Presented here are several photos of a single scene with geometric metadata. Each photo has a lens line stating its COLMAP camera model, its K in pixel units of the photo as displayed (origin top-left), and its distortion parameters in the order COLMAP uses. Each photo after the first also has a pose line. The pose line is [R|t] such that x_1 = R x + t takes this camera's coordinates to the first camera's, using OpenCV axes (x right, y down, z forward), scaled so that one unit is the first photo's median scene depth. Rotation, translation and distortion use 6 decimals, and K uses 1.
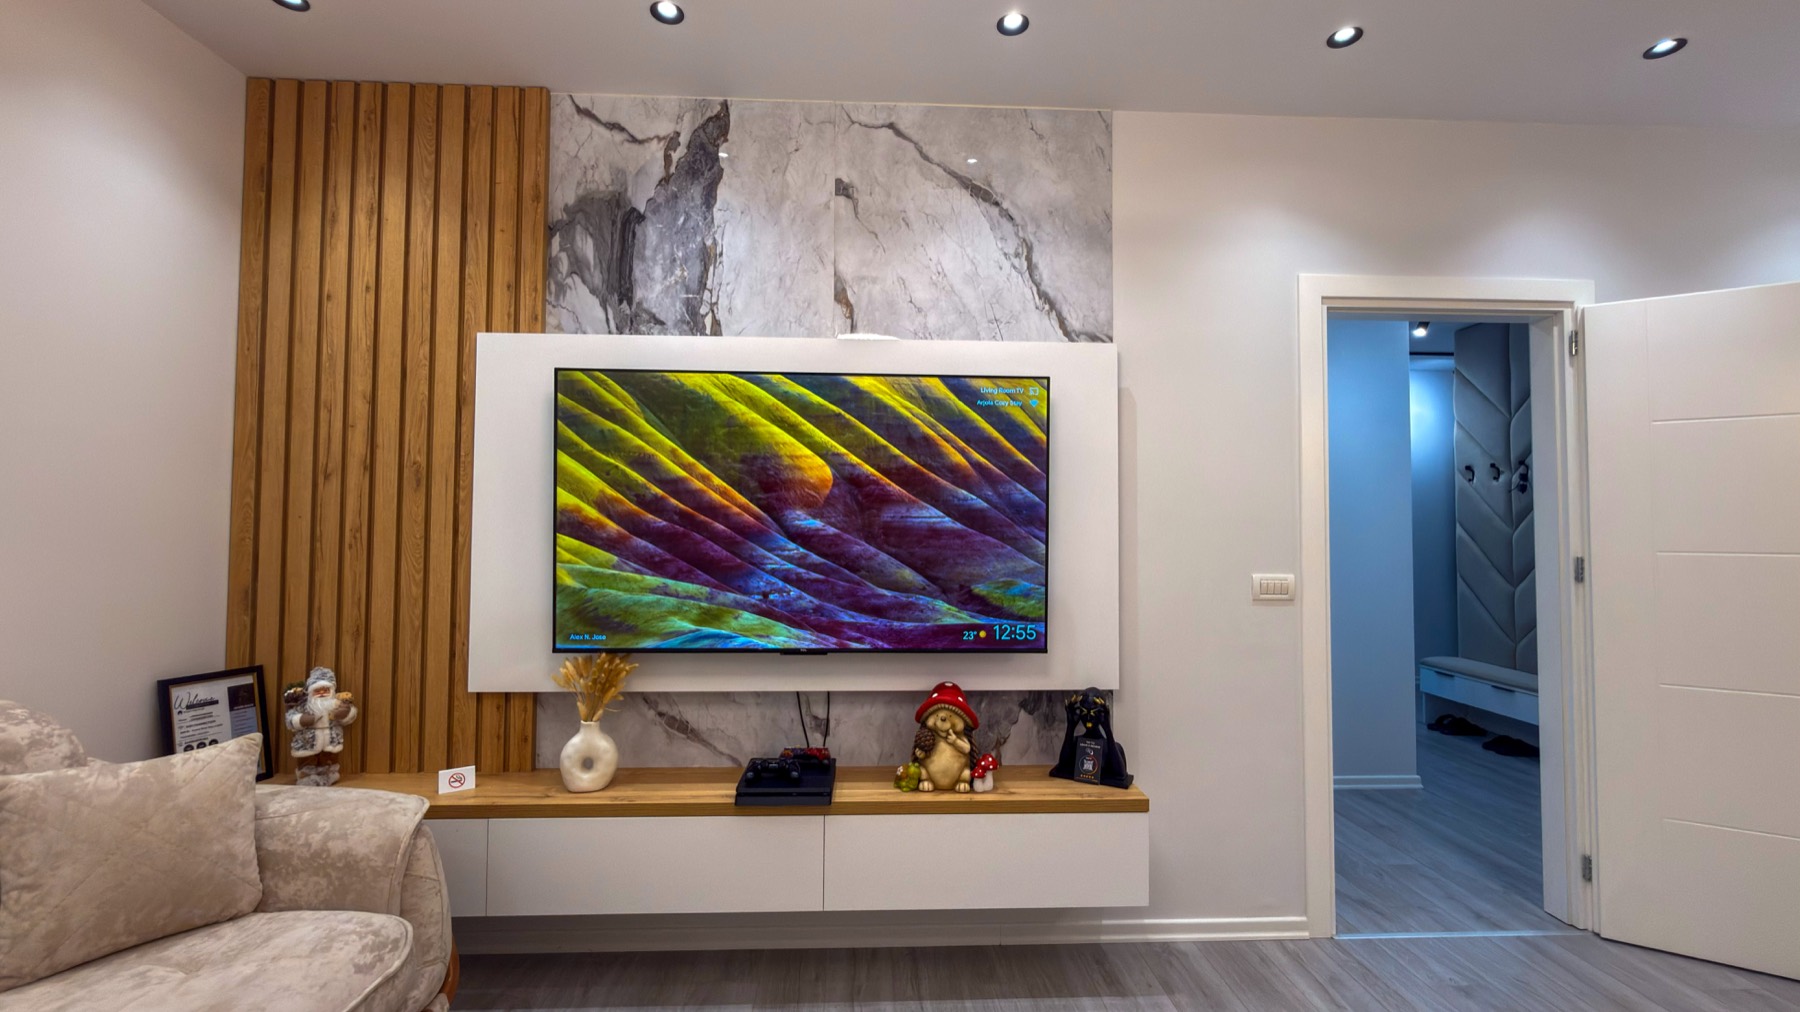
lens RADIAL K [[742.6, 0, 901.3], [0, 742.6, 503.5], [0, 0, 1]] dist [-0.001674, 0.000215]
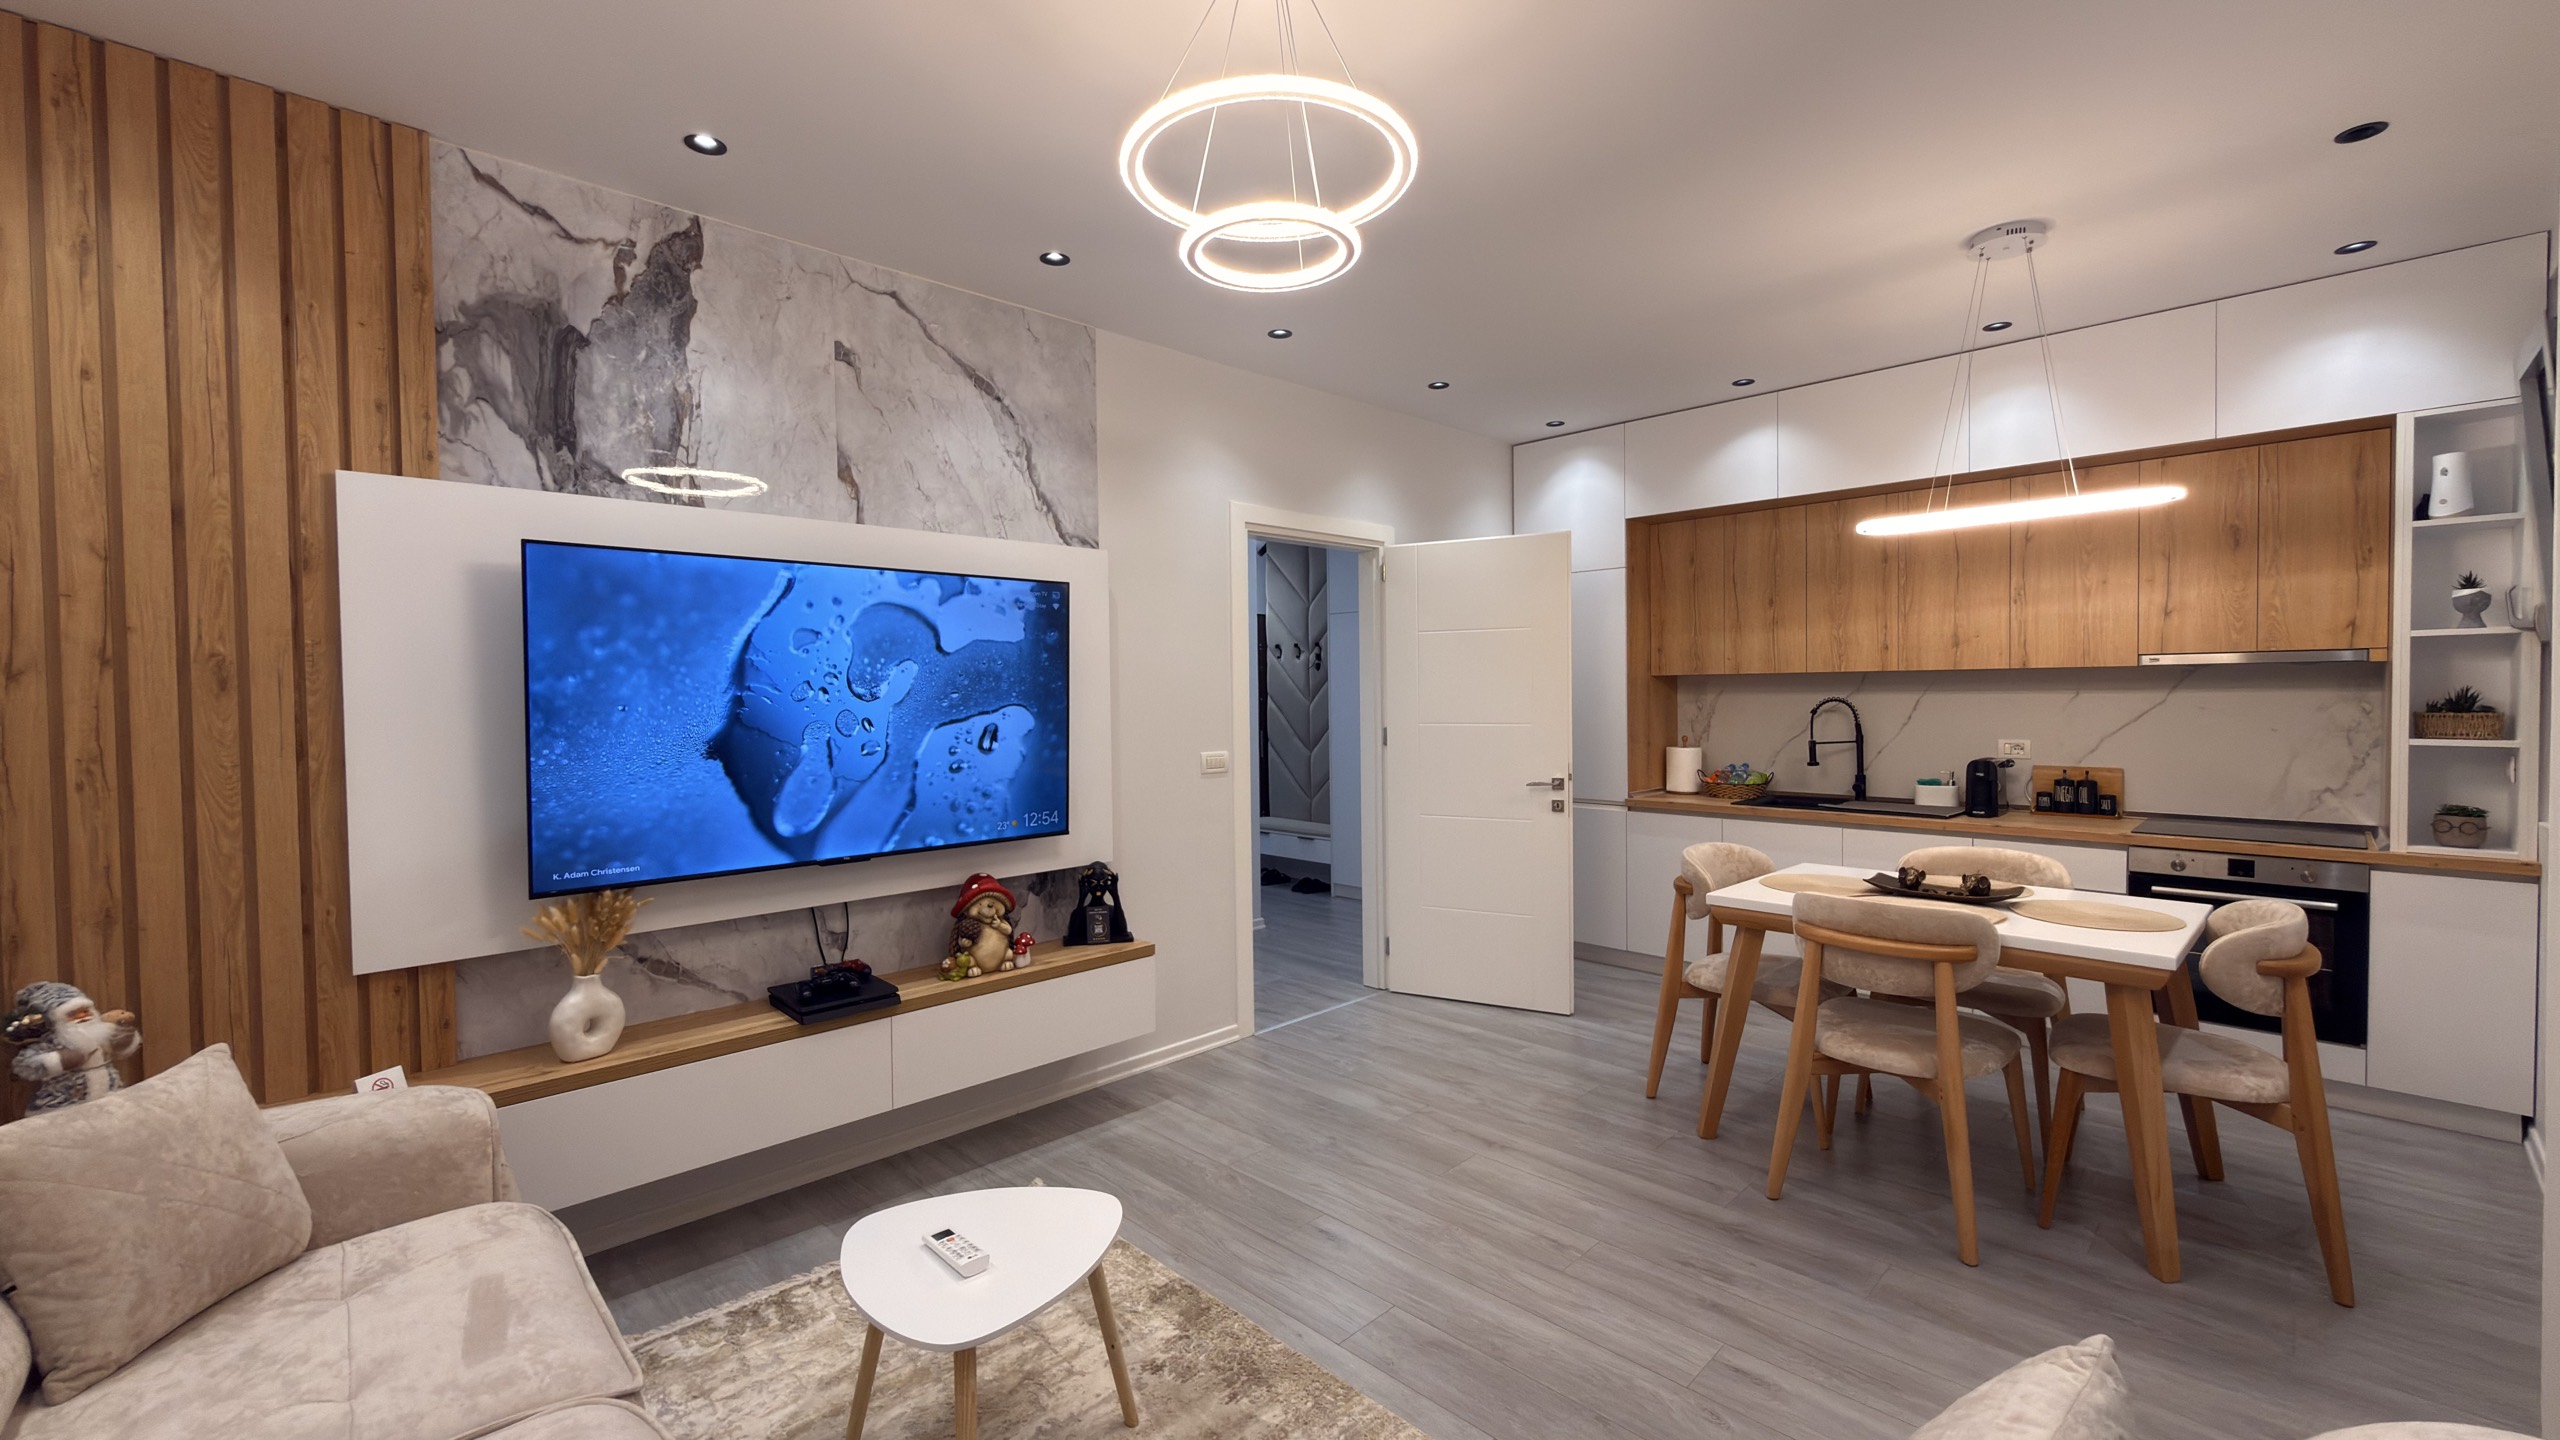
lens RADIAL K [[1033.6, 0, 1280.0], [0, 1033.6, 720.0], [0, 0, 1]] dist [-0.001609, 0.000229]
pose [[0.744001, -0.033691, 0.667329, -0.545590], [-0.005472, 0.998387, 0.056506, -0.052410], [-0.668156, -0.045692, 0.742617, -0.317285]]
